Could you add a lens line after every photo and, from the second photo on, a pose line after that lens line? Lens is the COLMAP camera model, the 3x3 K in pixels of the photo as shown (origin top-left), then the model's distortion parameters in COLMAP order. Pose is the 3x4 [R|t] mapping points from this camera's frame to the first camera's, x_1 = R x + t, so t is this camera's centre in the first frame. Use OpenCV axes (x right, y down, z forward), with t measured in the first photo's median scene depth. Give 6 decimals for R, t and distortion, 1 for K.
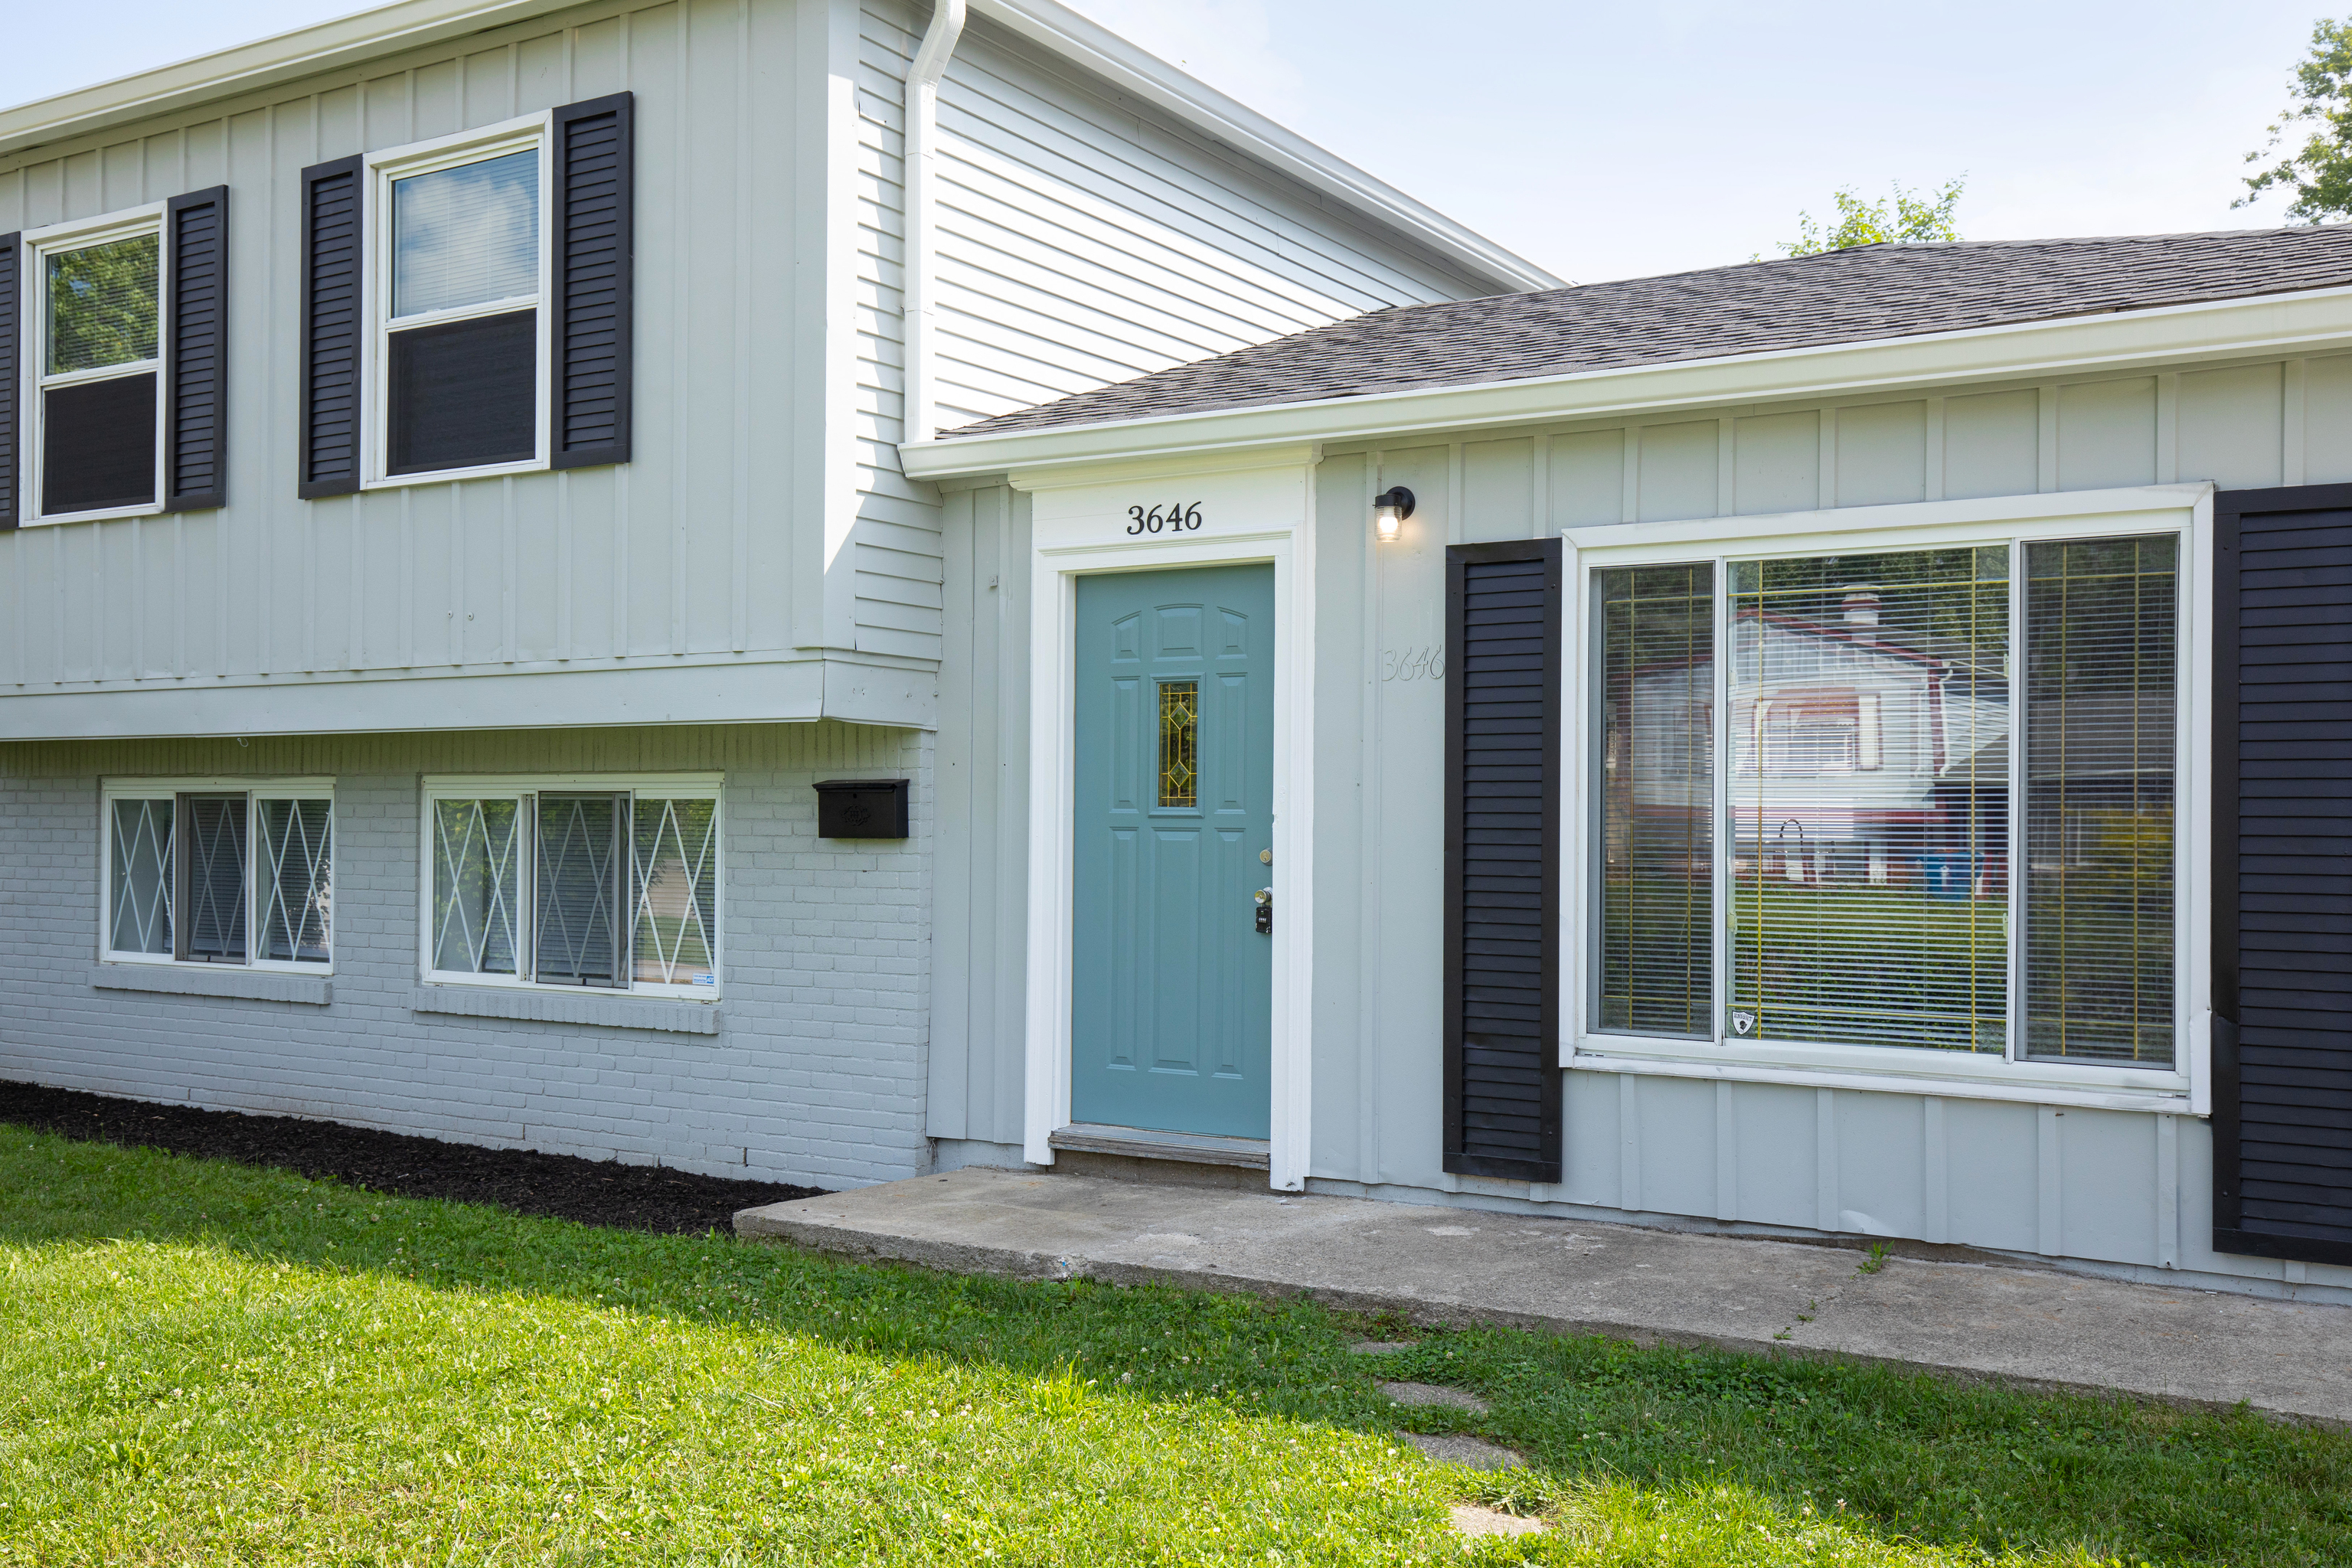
lens RADIAL K [[2143.2, 0, 1214.3], [0, 2143.2, 787.6], [0, 0, 1]] dist [0.036015, 0.000000]
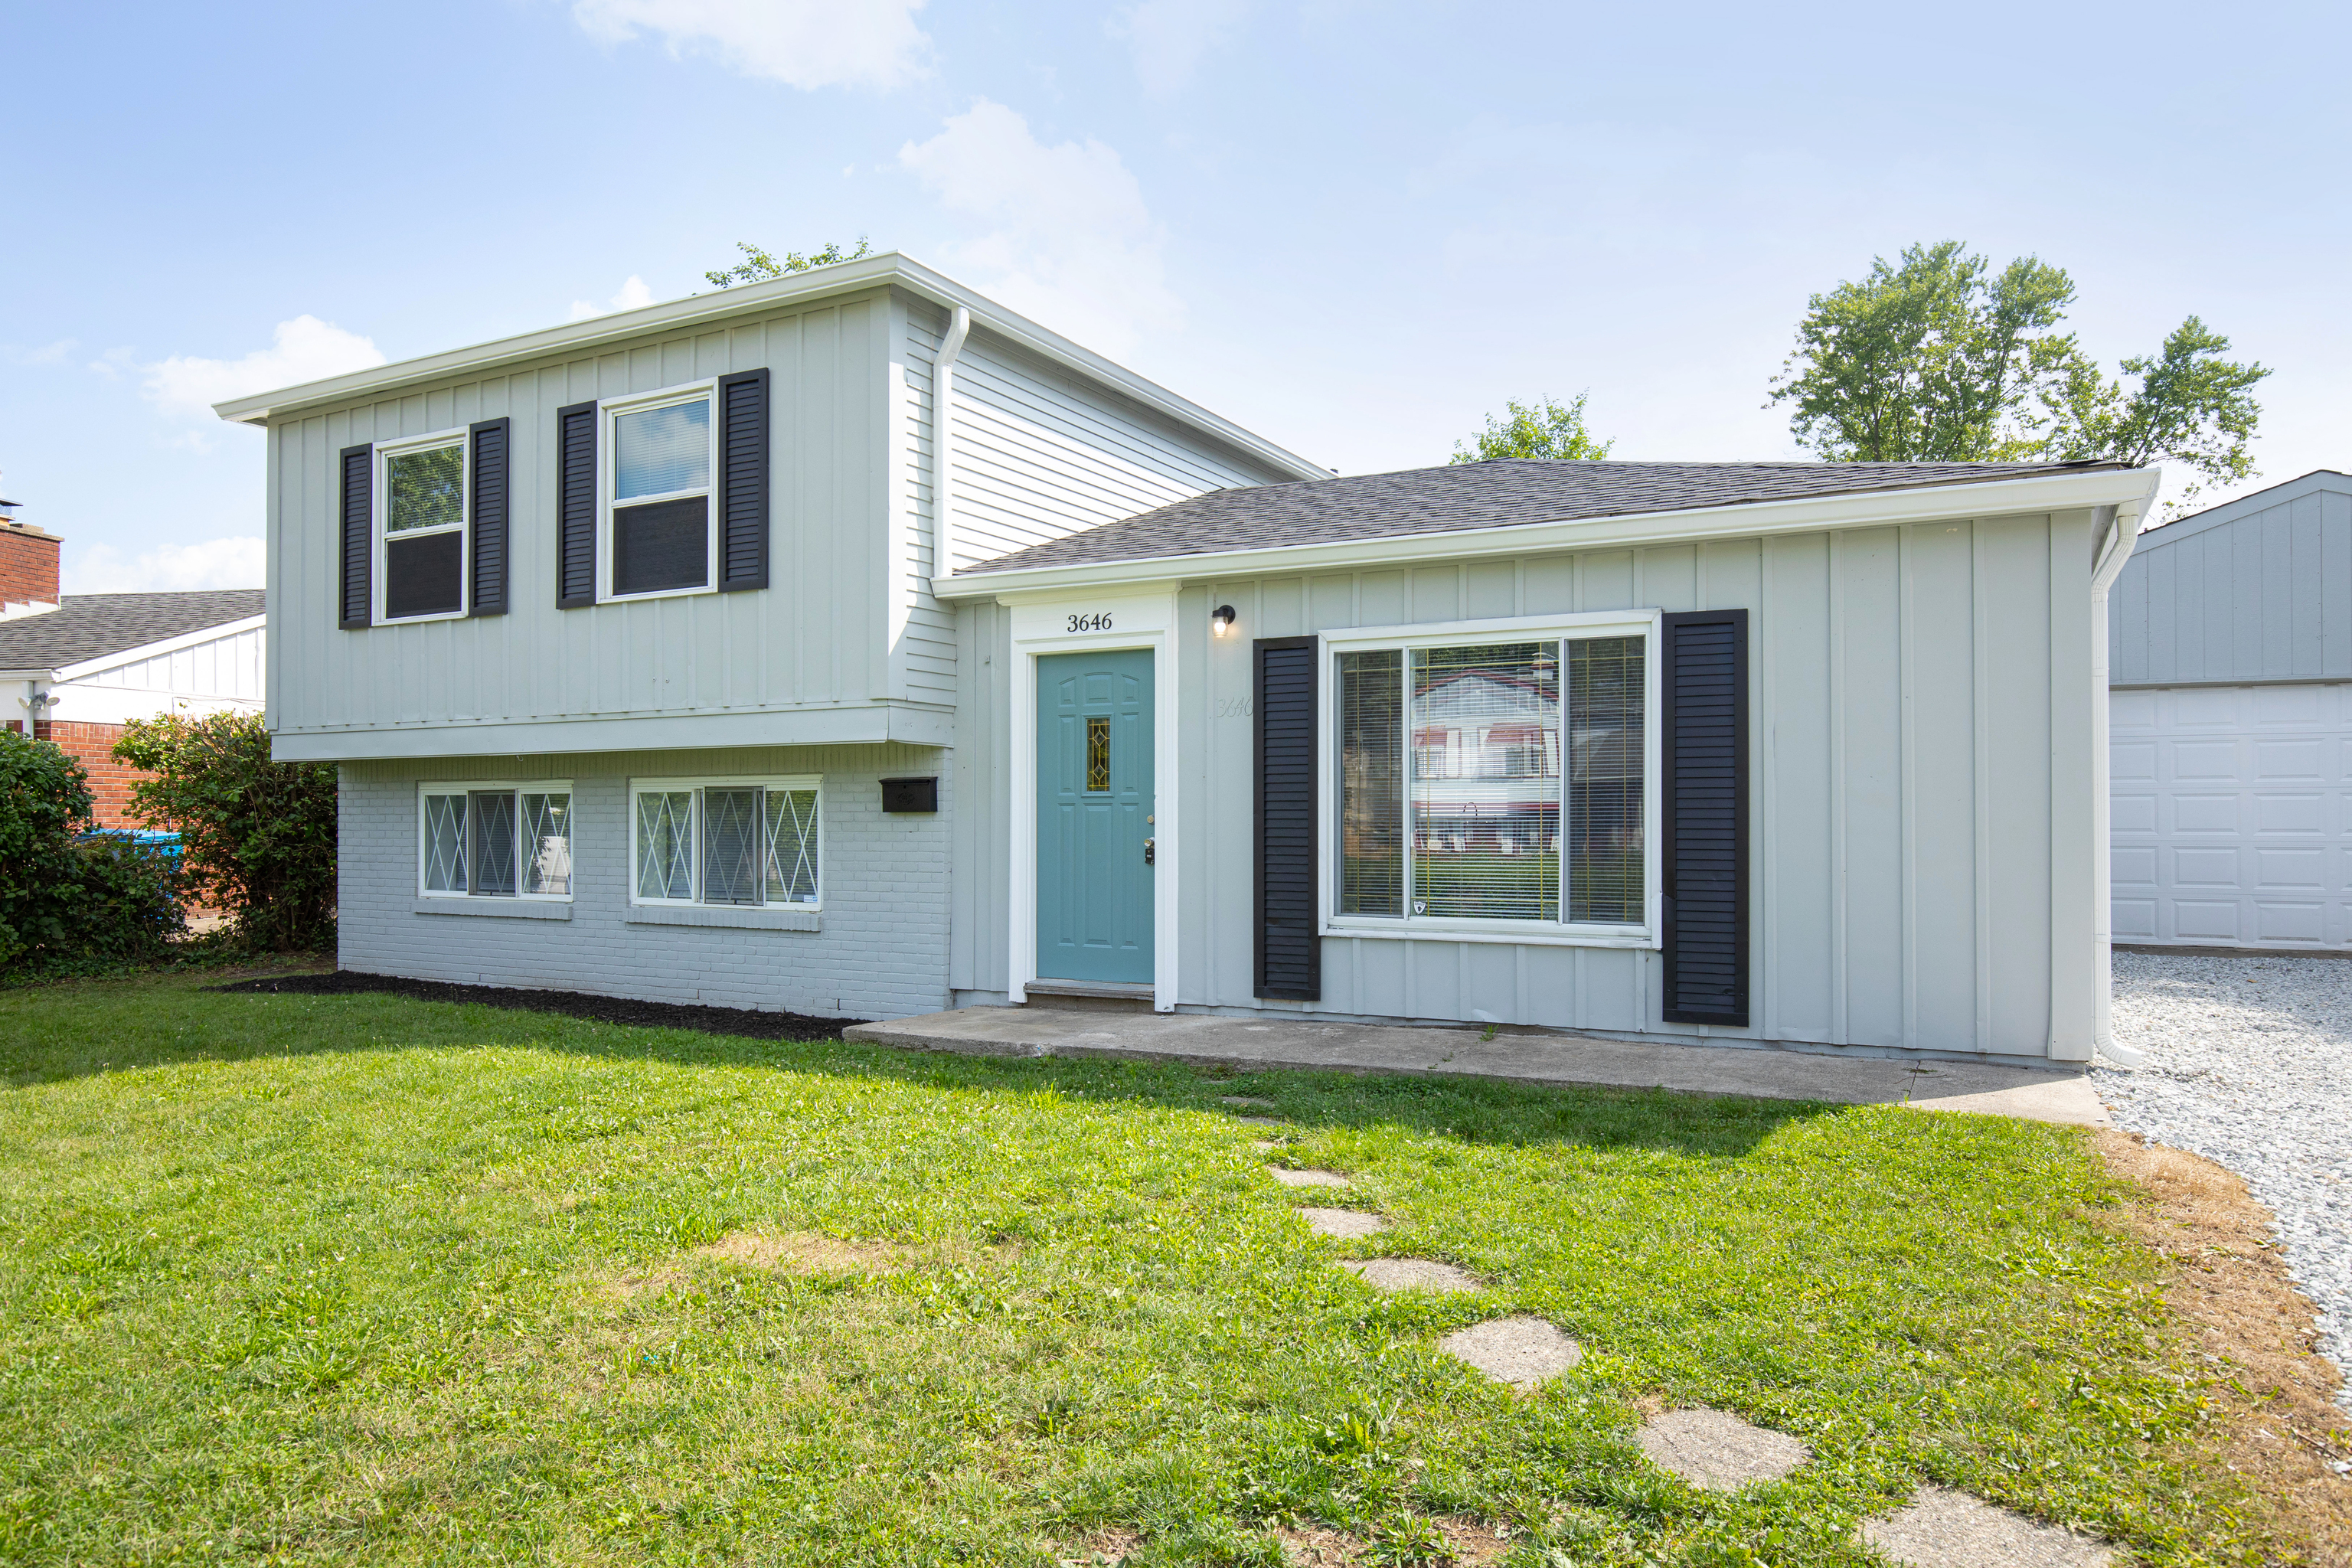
lens RADIAL K [[1488.9, 0, 1205.9], [0, 1488.9, 800.6], [0, 0, 1]] dist [-0.006436, -0.008216]
pose [[0.997625, -0.007384, 0.068479, -0.012684], [0.007072, 0.999964, 0.004793, 0.011081], [-0.068511, -0.004297, 0.997641, -0.185152]]
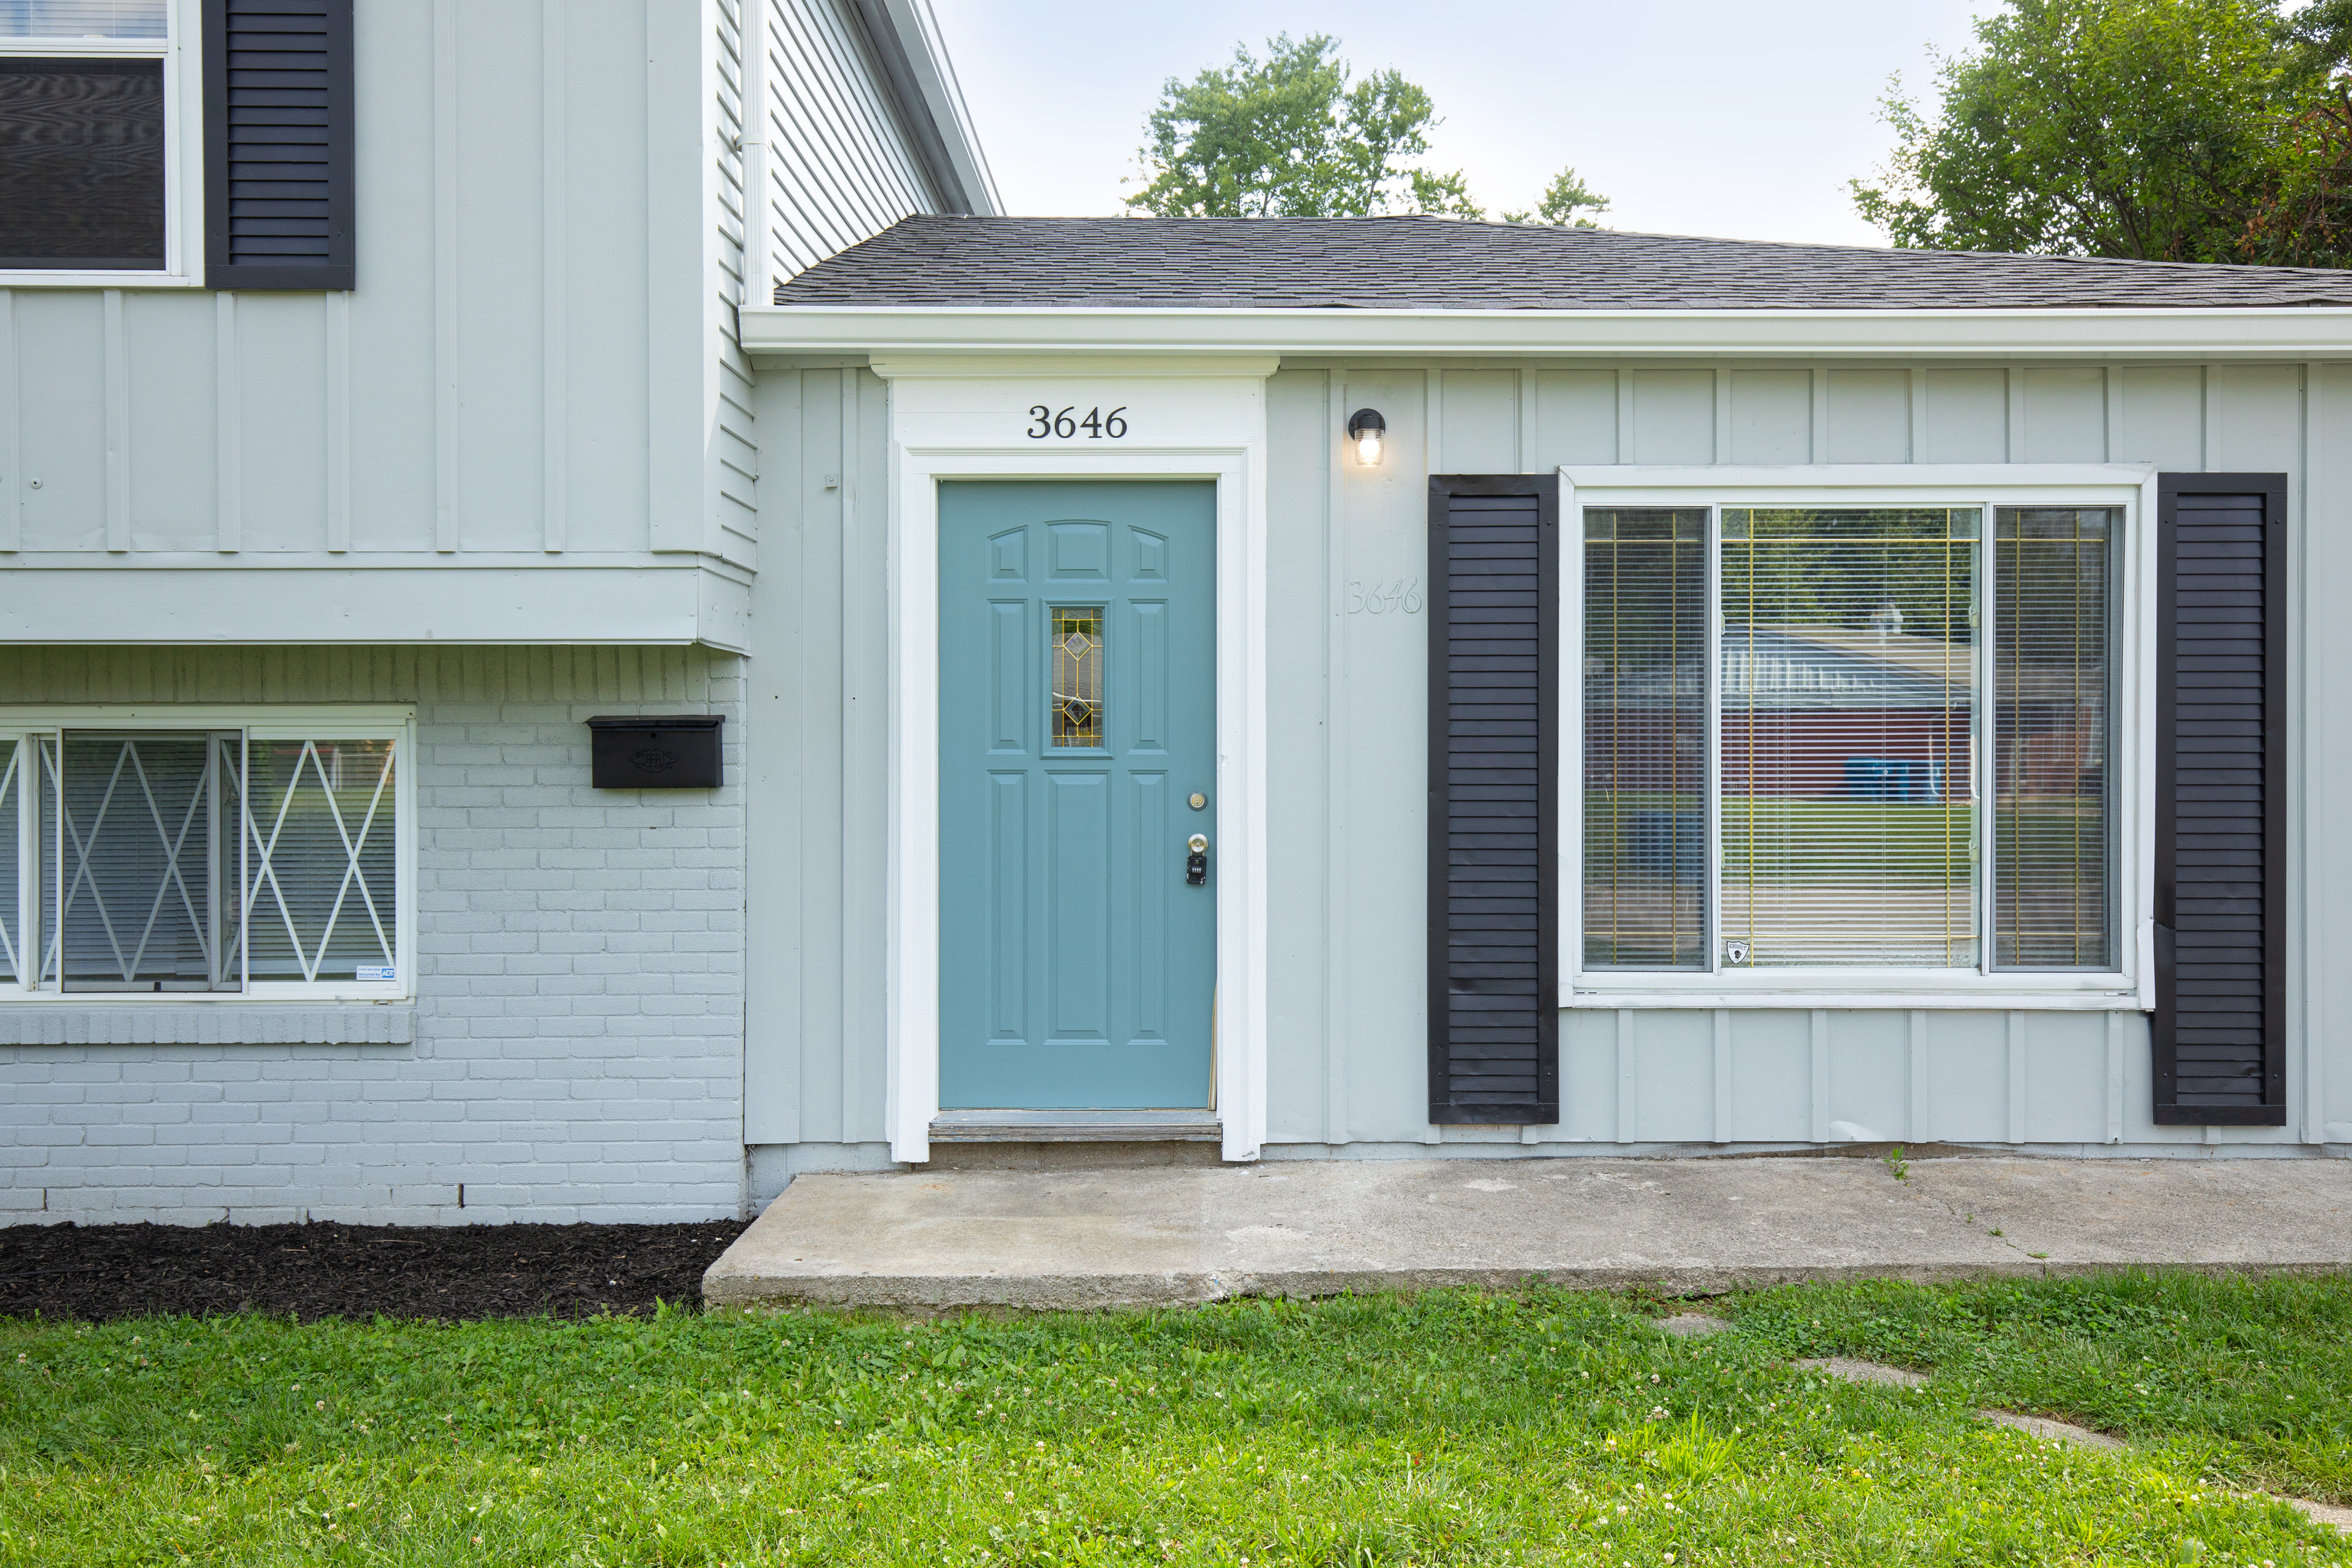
lens RADIAL K [[1969.6, 0, 1134.5], [0, 1969.6, 745.1], [0, 0, 1]] dist [0.022119, 0.014462]
pose [[0.851886, -0.009454, 0.523642, -0.418056], [-0.001556, 0.999787, 0.020582, -0.008466], [-0.523725, -0.018348, 0.851690, 0.281349]]
